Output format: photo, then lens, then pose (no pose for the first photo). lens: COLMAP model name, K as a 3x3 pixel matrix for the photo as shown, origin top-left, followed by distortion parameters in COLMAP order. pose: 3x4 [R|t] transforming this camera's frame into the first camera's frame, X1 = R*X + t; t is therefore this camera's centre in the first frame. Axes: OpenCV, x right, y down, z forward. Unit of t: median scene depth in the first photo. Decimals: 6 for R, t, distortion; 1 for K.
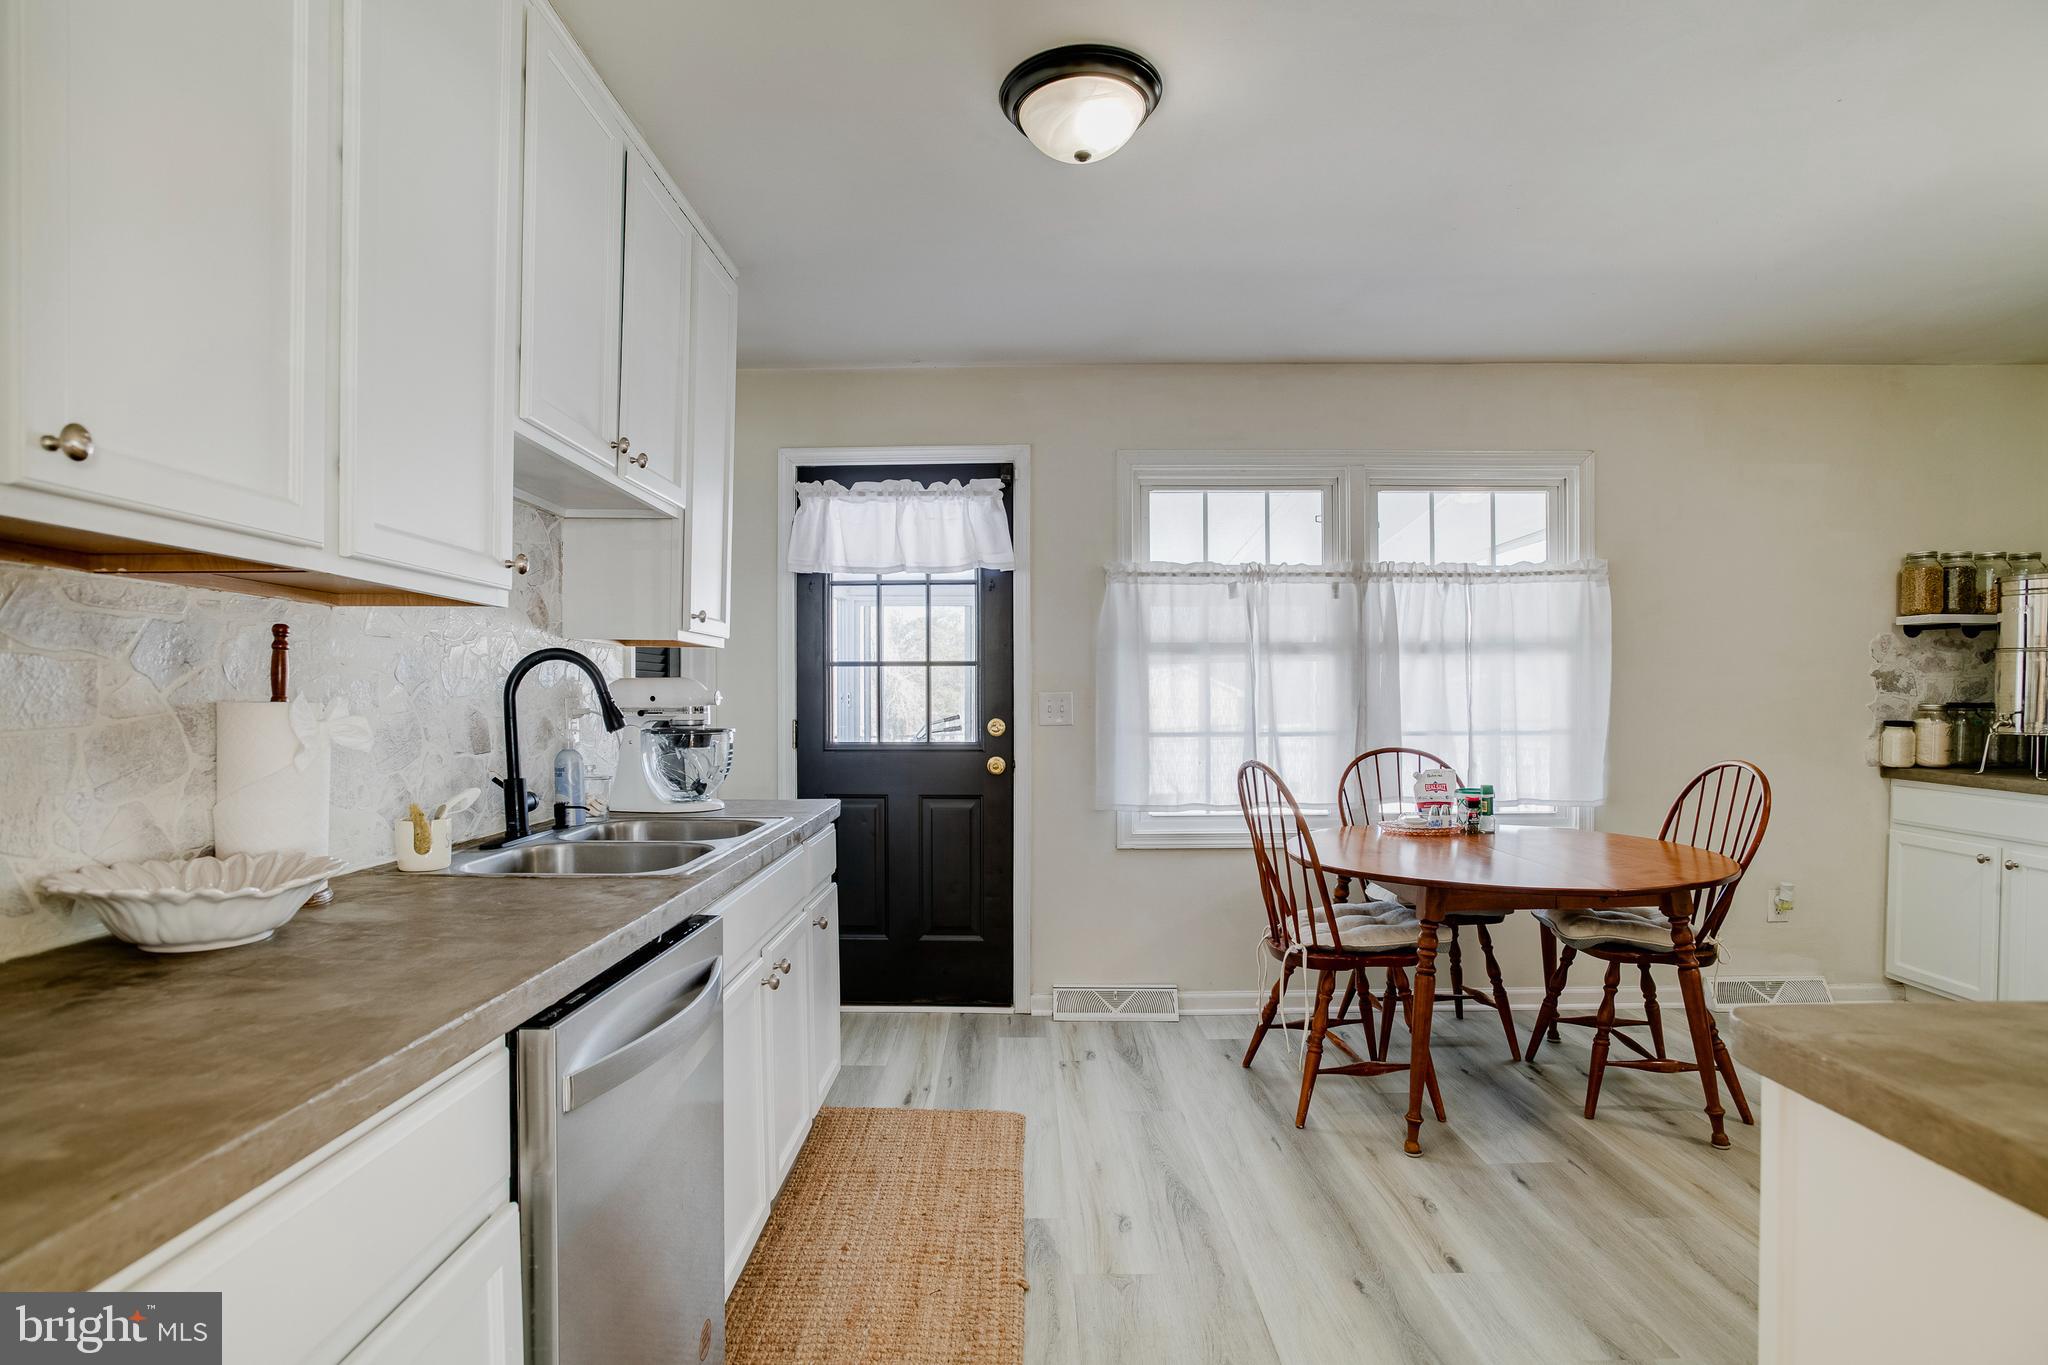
lens RADIAL K [[1013.0, 0, 972.5], [0, 1013.0, 716.1], [0, 0, 1]] dist [-0.053186, -0.000028]
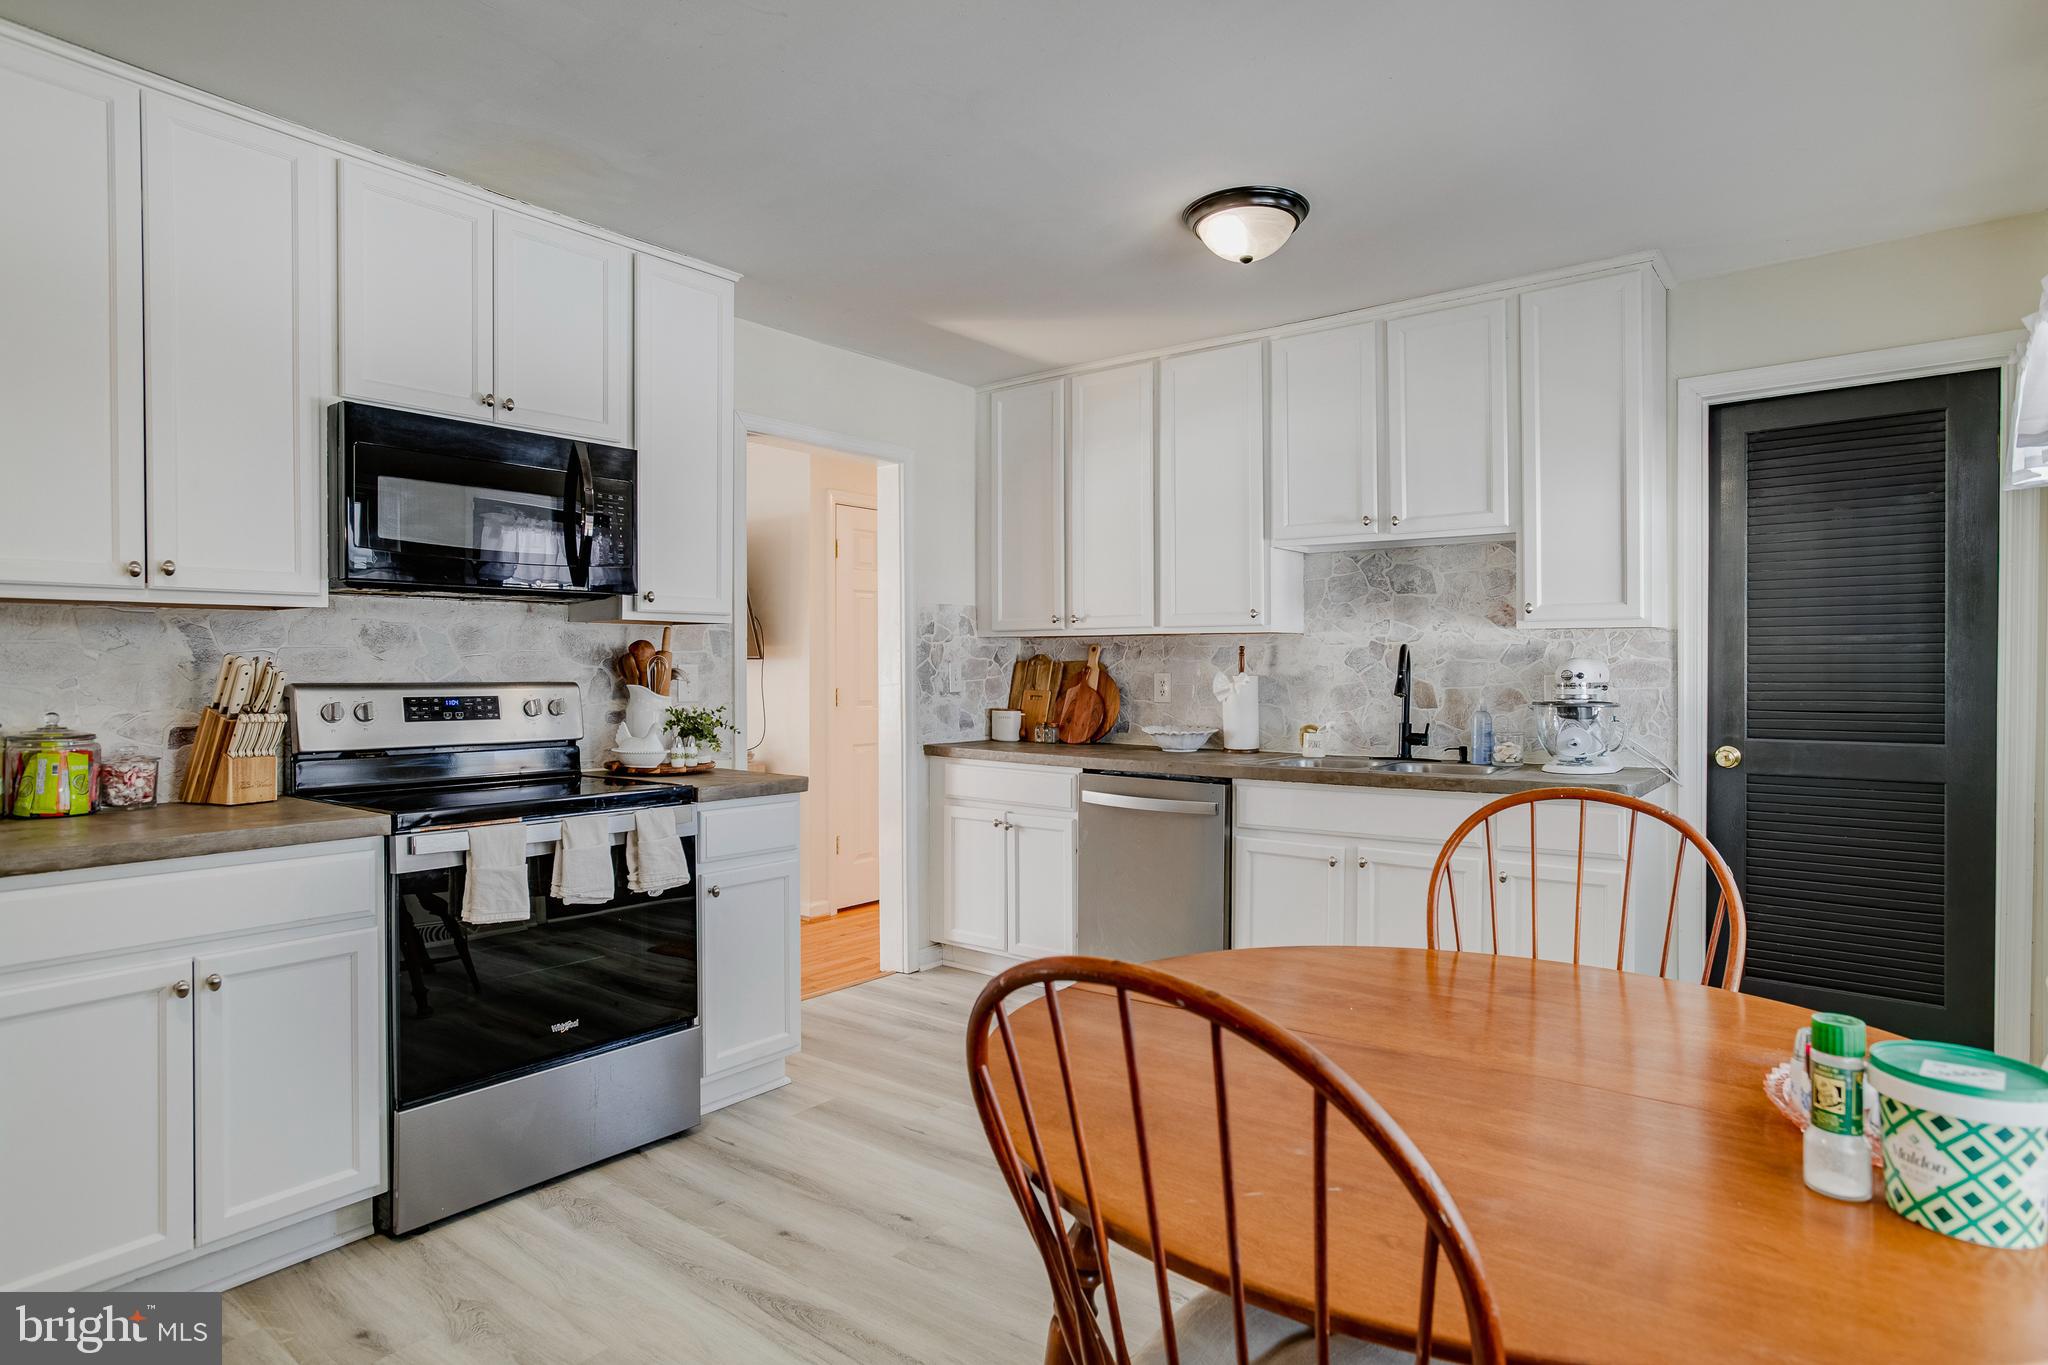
lens RADIAL K [[1117.4, 0, 1024.0], [0, 1117.4, 682.5], [0, 0, 1]] dist [-0.033181, 0.000417]
pose [[-0.575843, 0.012064, -0.817471, 0.814315], [-0.012846, 0.999634, 0.023801, -0.023403], [0.817459, 0.024207, -0.575478, 0.889966]]
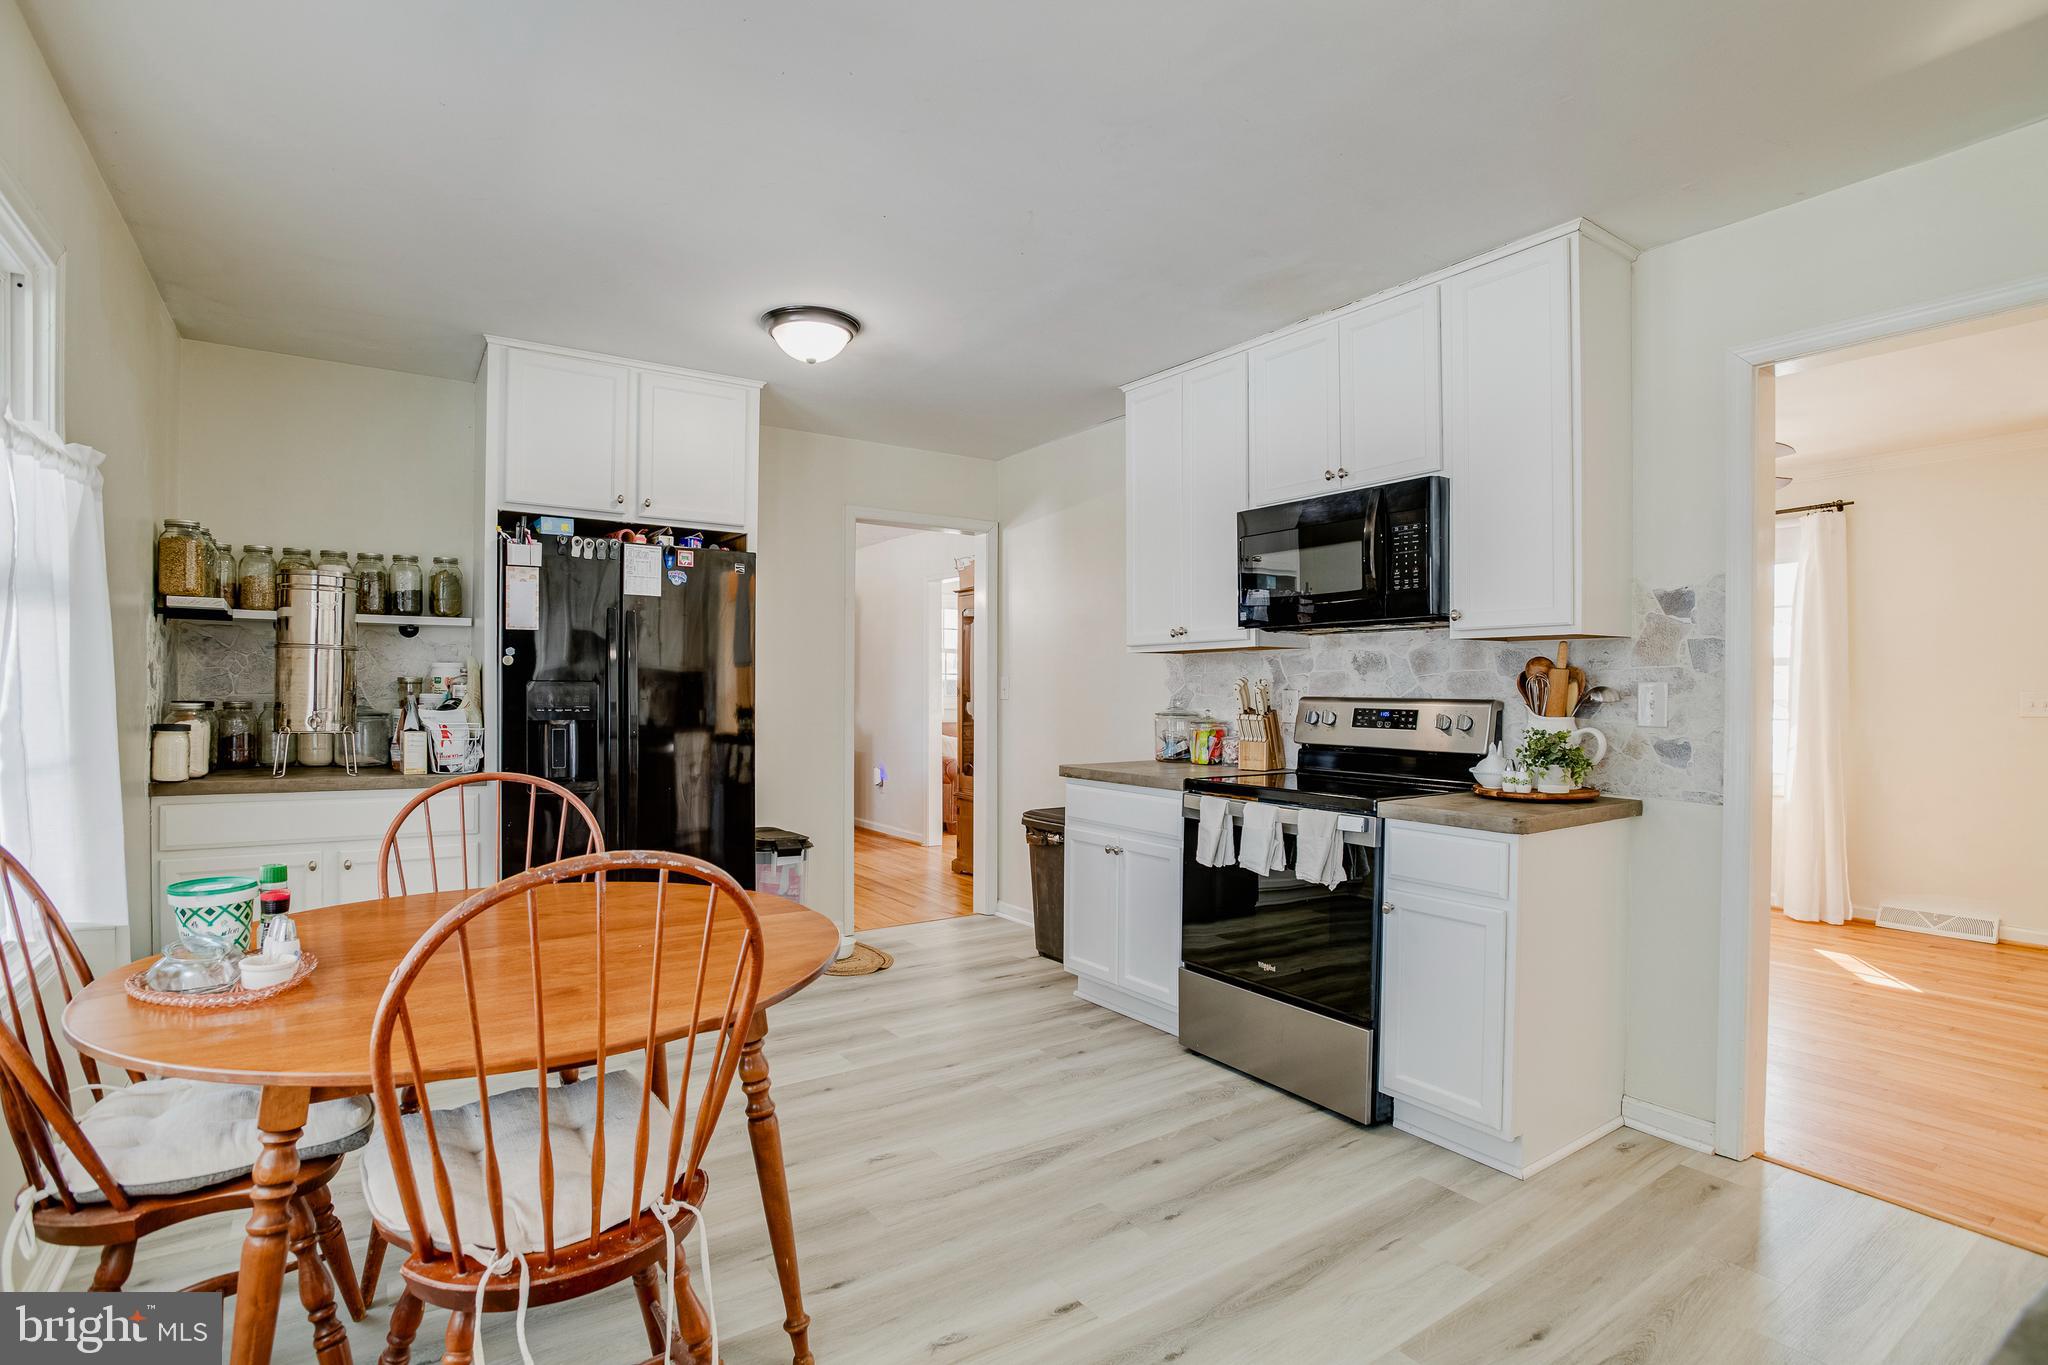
lens RADIAL K [[1000.9, 0, 1015.4], [0, 1000.9, 707.0], [0, 0, 1]] dist [-0.052426, 0.000066]
pose [[-0.591139, -0.015064, 0.806429, -0.125152], [0.015311, 0.999436, 0.029893, -0.022570], [-0.806424, 0.030018, -0.590575, 0.887122]]
